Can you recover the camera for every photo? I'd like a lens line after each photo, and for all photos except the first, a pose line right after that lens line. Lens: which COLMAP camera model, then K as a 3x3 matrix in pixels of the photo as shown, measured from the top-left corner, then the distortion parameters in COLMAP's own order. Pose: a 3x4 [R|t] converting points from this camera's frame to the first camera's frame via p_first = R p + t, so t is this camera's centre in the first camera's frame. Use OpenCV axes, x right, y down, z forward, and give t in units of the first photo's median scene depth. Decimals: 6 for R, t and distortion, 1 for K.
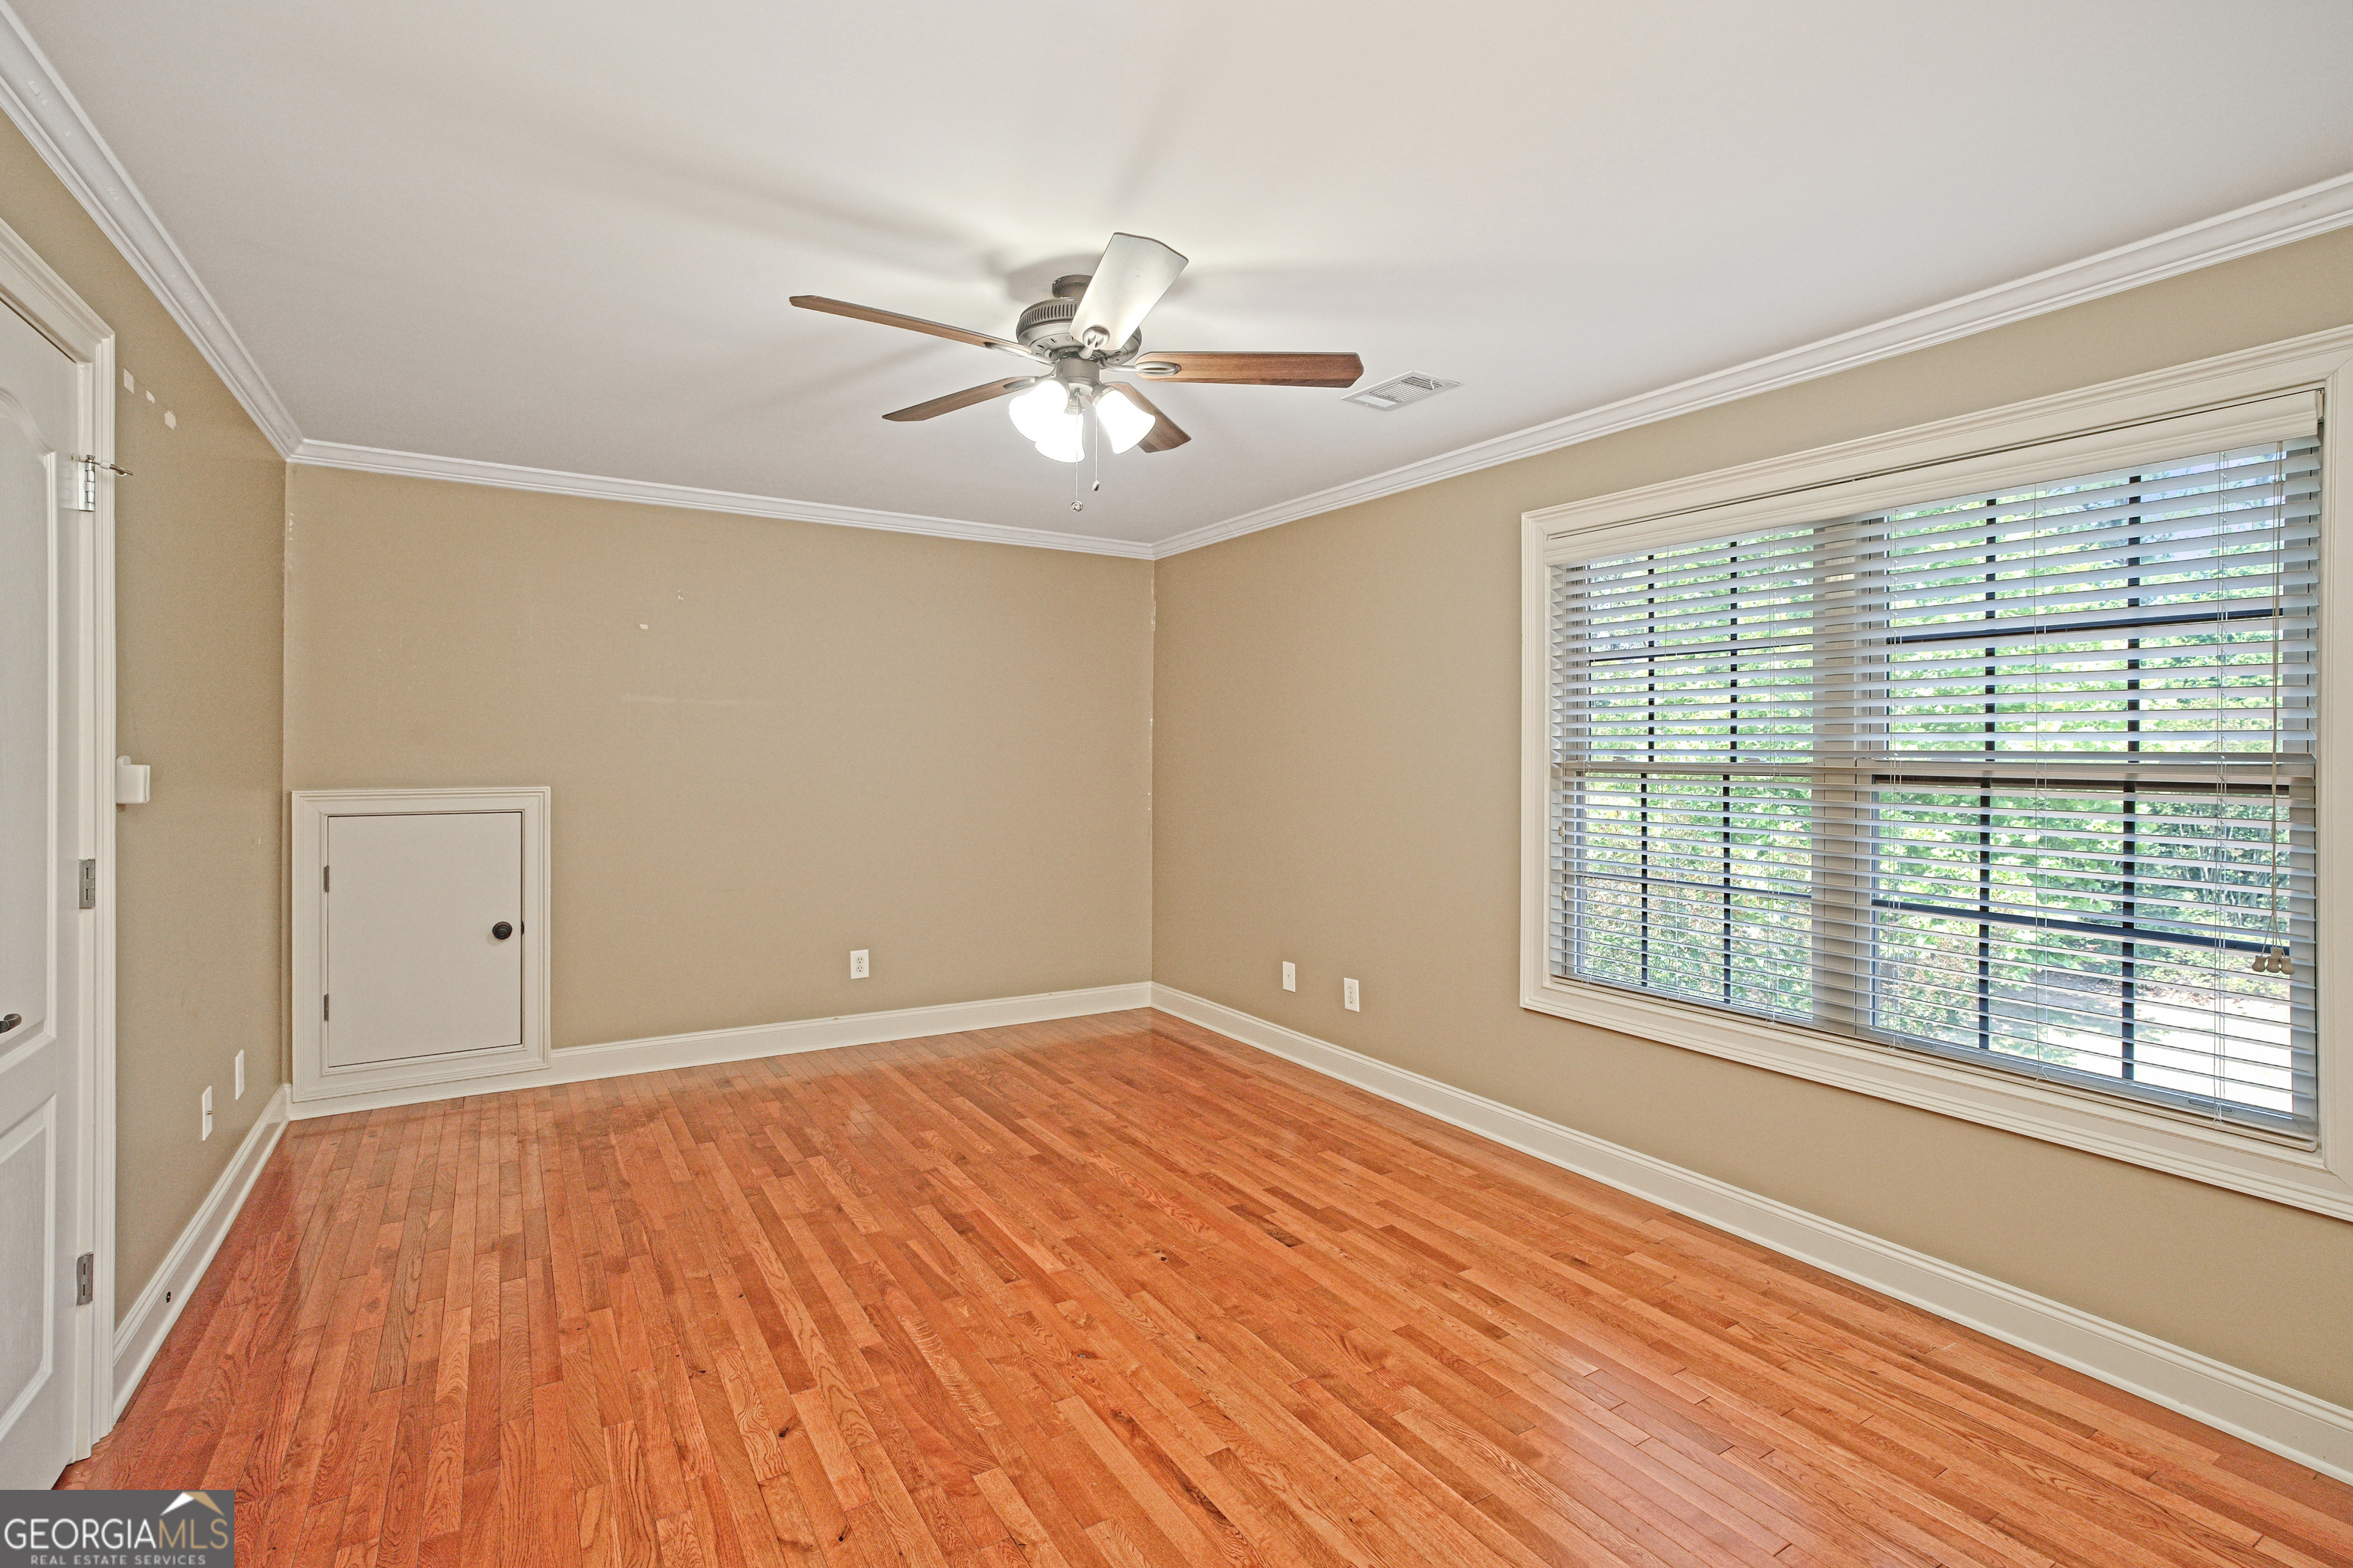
lens RADIAL K [[1071.5, 0, 1171.0], [0, 1071.5, 767.9], [0, 0, 1]] dist [-0.027067, 0.001780]
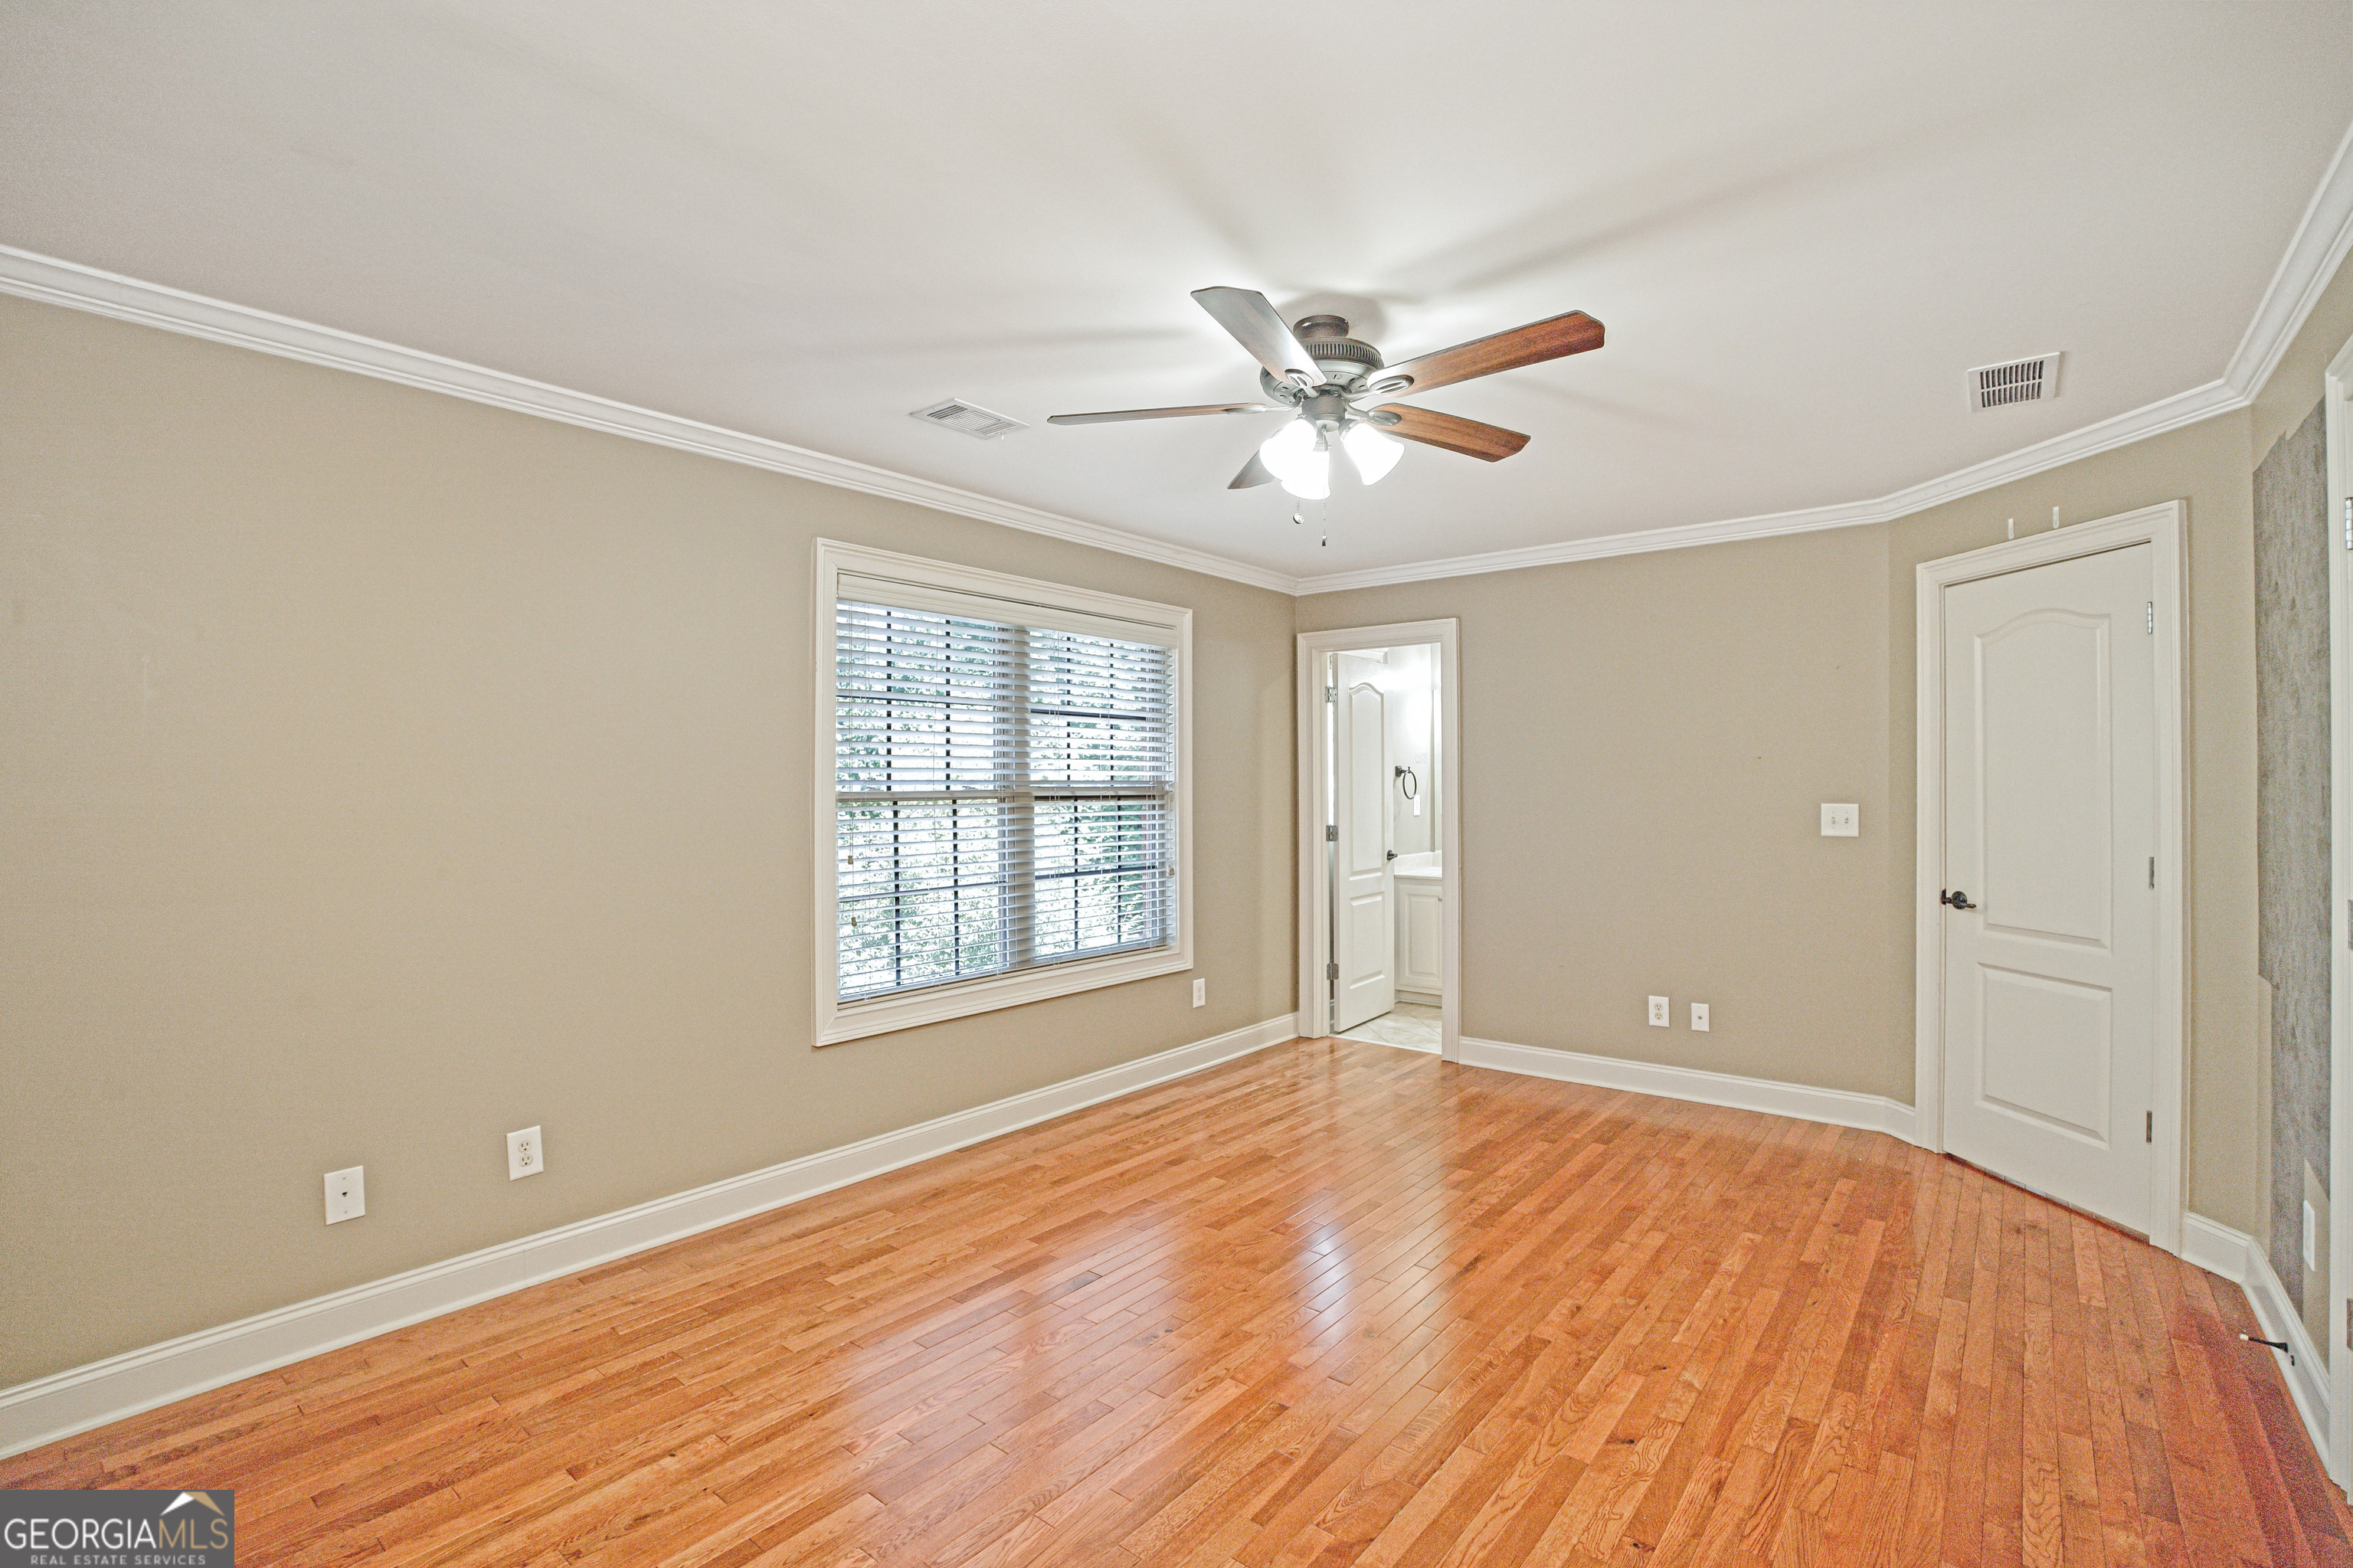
lens RADIAL K [[1071.5, 0, 1168.0], [0, 1071.5, 781.2], [0, 0, 1]] dist [-0.027067, 0.001780]
pose [[-0.311651, -0.012315, 0.950117, -0.882263], [0.004883, 0.999882, 0.014562, -0.036662], [-0.950184, 0.009177, -0.311554, 1.275174]]
